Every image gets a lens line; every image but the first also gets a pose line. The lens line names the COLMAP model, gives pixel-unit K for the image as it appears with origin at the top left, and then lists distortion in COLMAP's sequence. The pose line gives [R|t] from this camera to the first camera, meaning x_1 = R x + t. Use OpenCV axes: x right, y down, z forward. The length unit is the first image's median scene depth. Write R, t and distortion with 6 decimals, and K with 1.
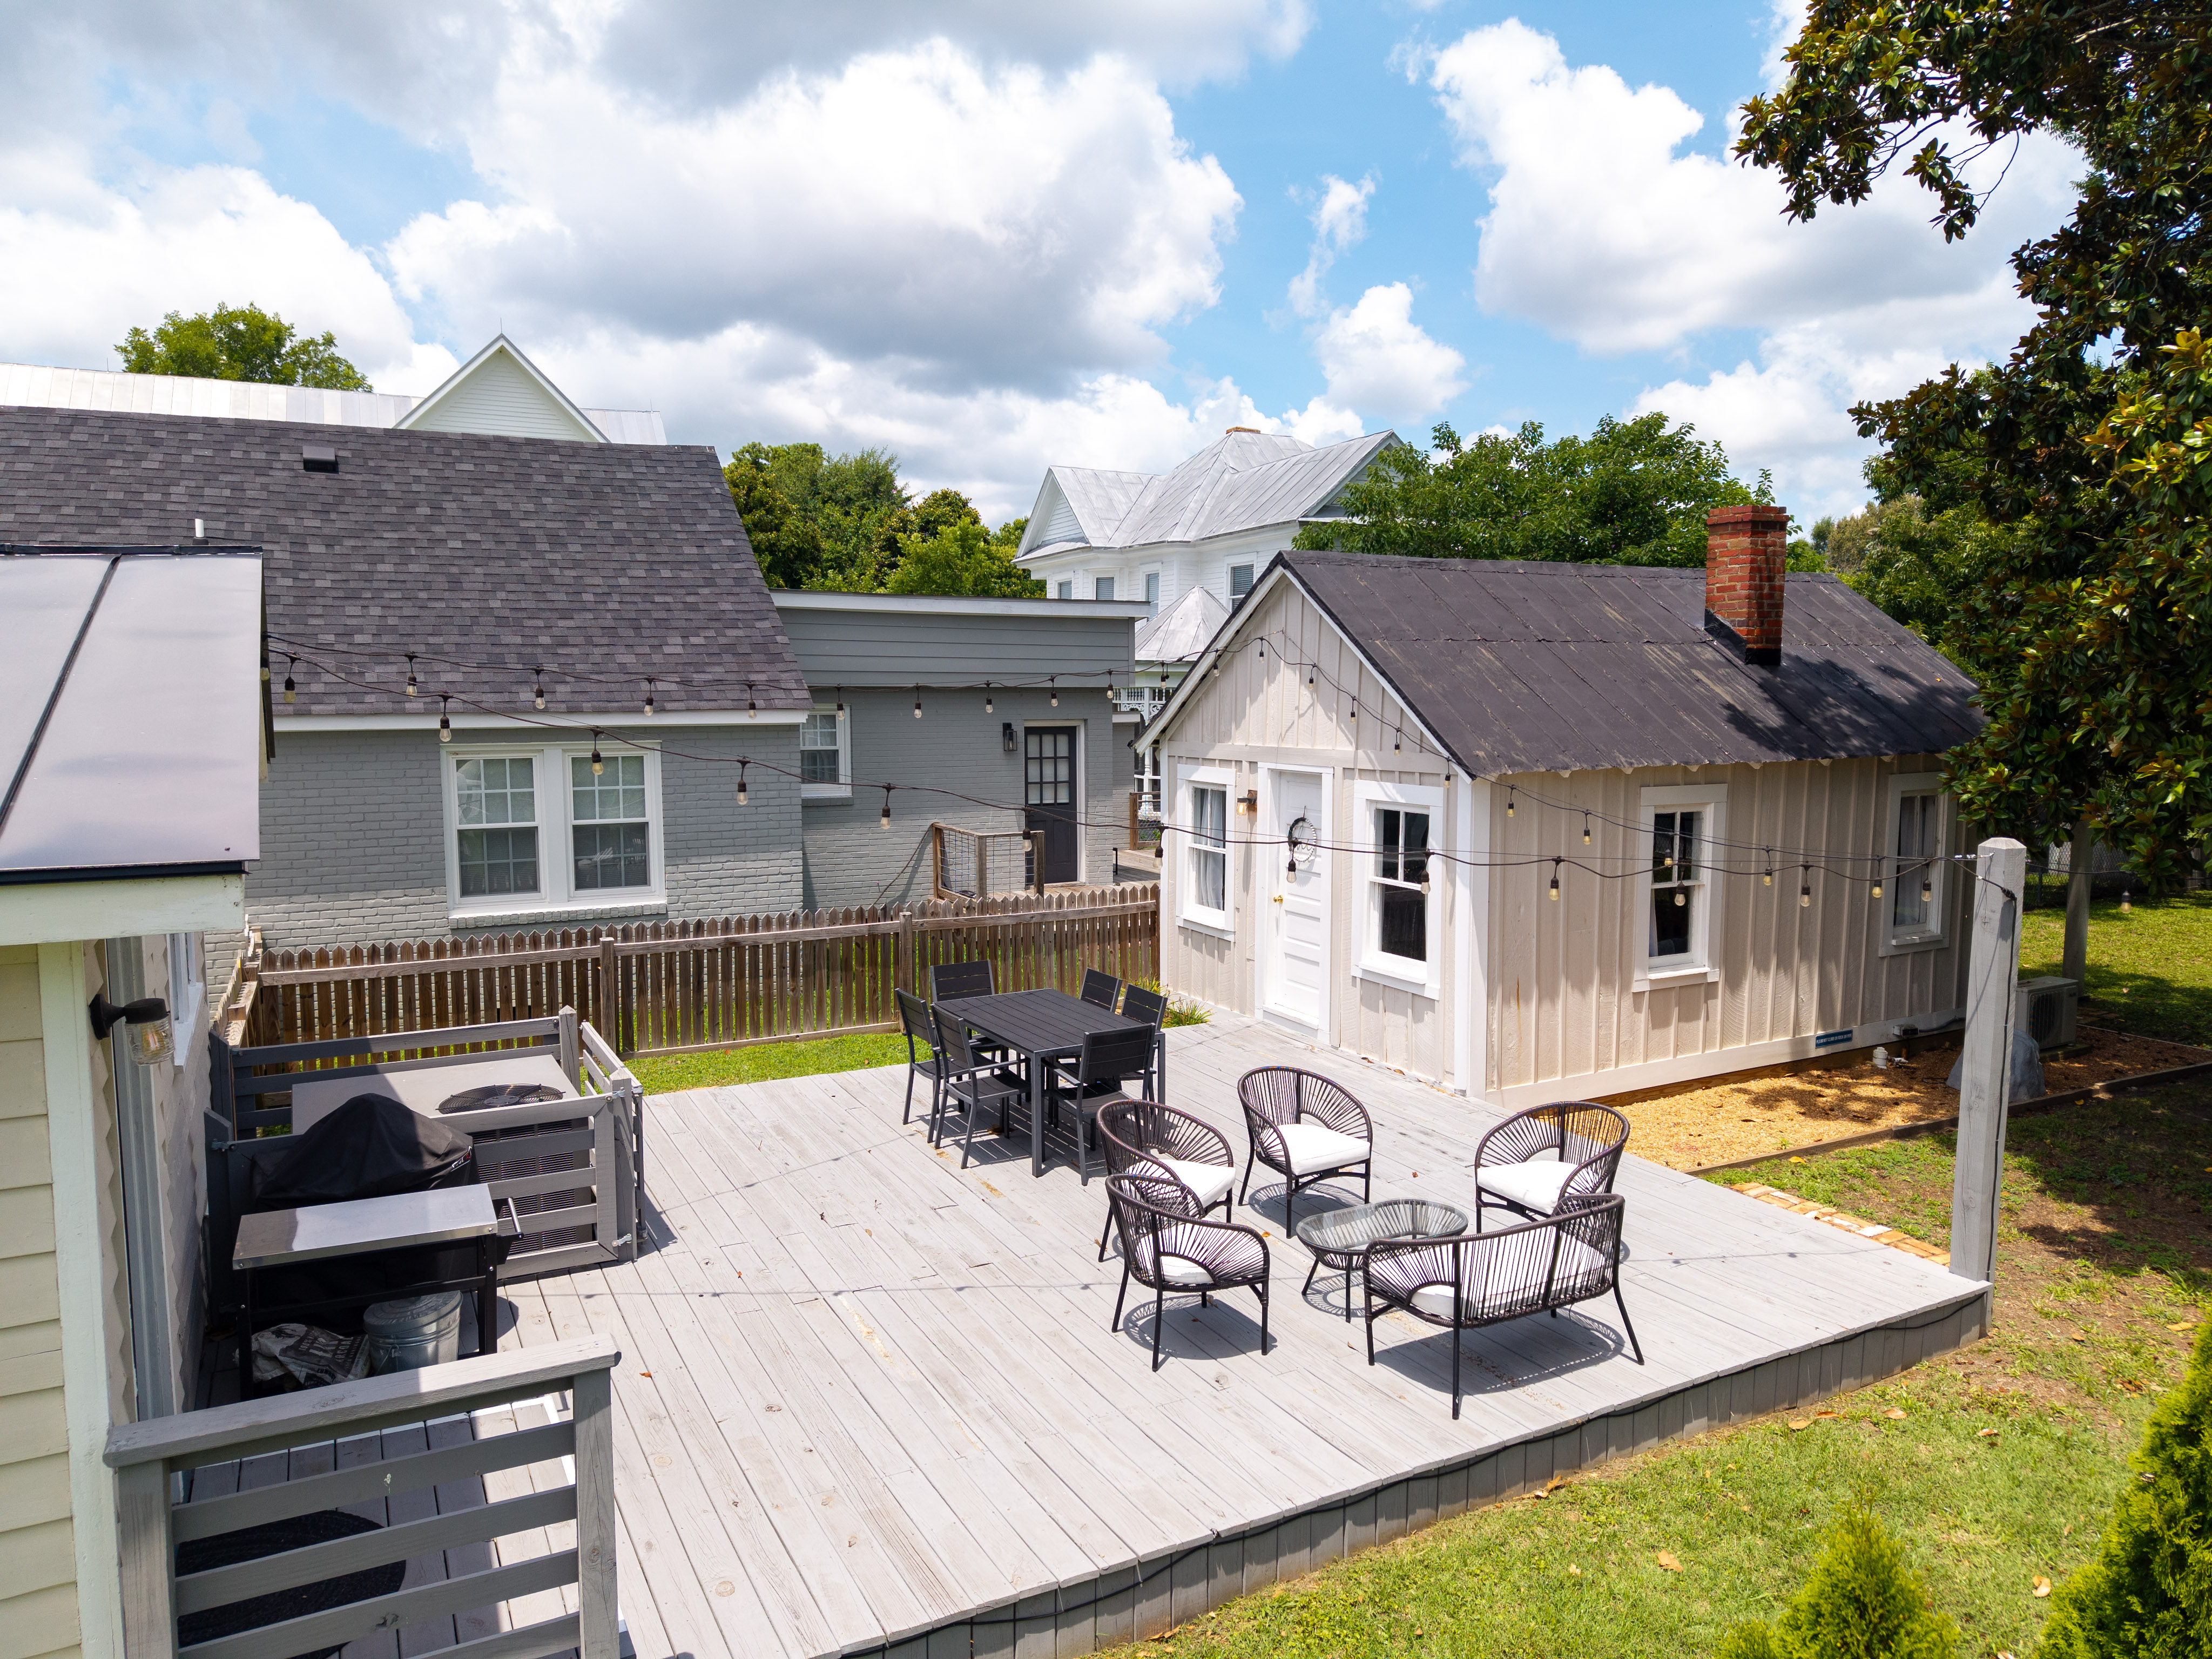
lens RADIAL K [[1527.7, 0, 1106.0], [0, 1527.7, 829.5], [0, 0, 1]] dist [0.016656, -0.005414]
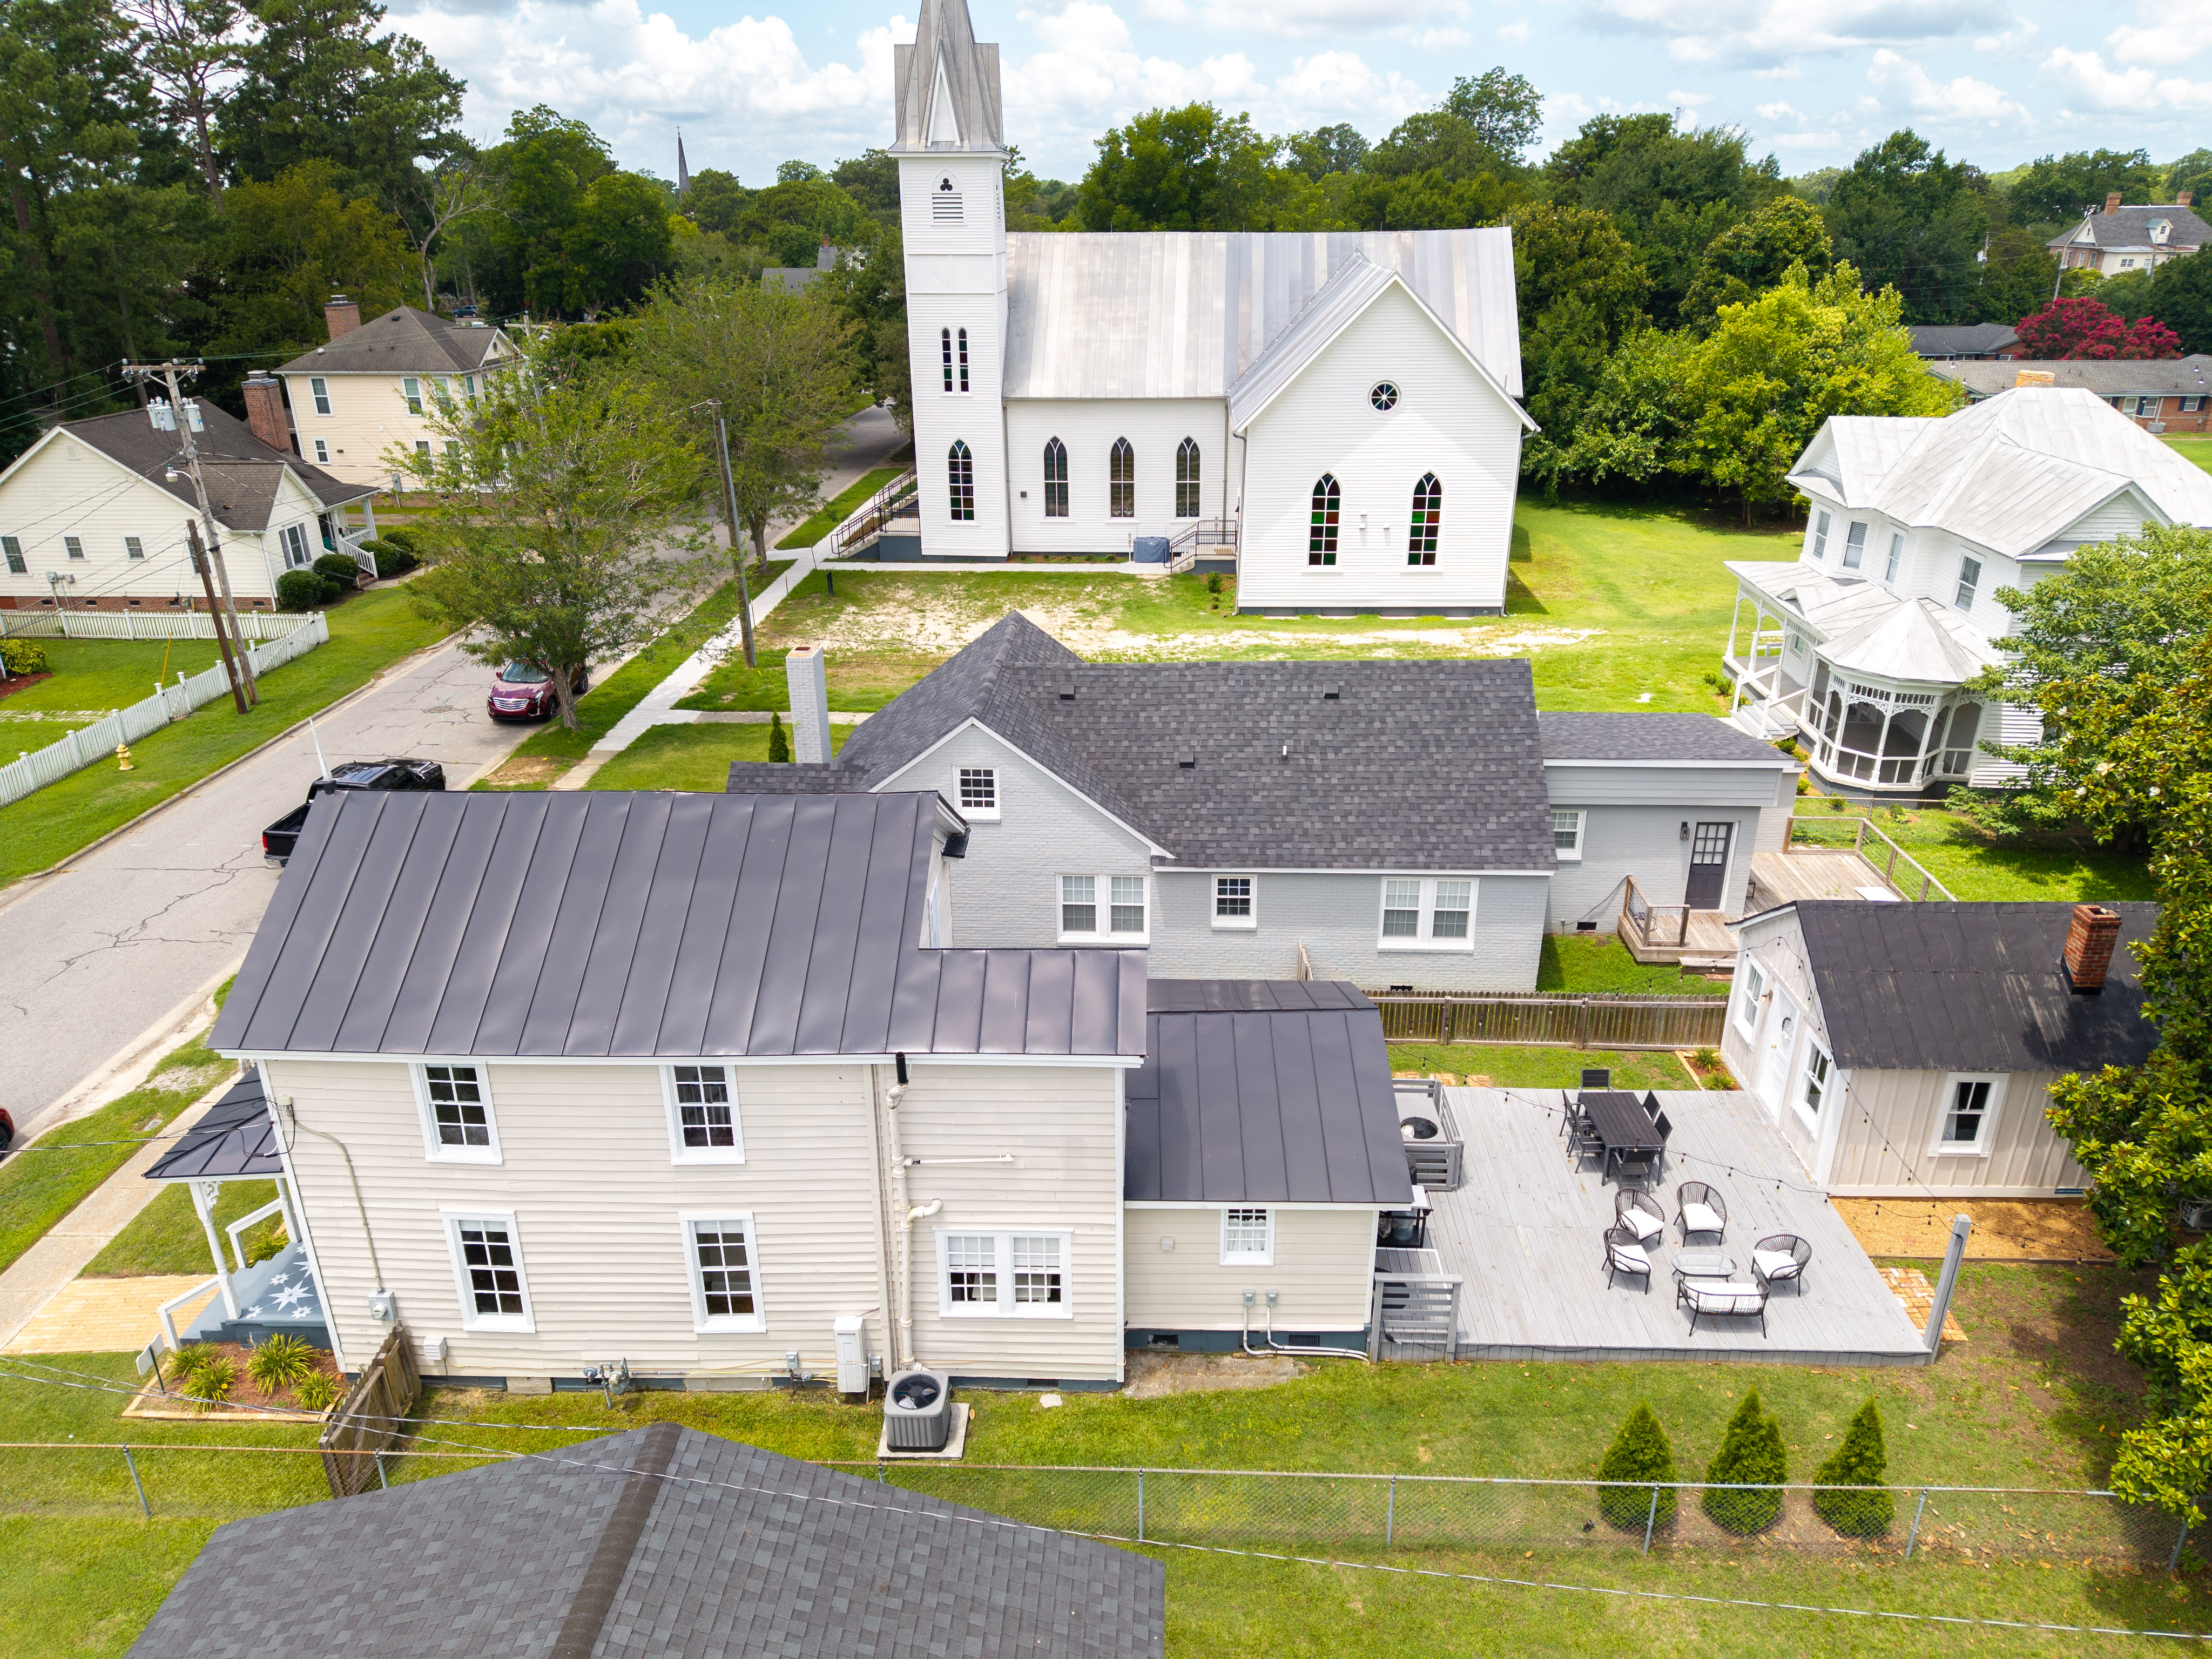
lens RADIAL K [[1541.8, 0, 1028.4], [0, 1541.8, 827.2], [0, 0, 1]] dist [0.087584, -0.110639]
pose [[0.858334, 0.192308, -0.475689, 0.173162], [-0.030901, 0.944797, 0.326197, -0.782675], [0.512160, -0.265287, 0.816894, -1.016798]]
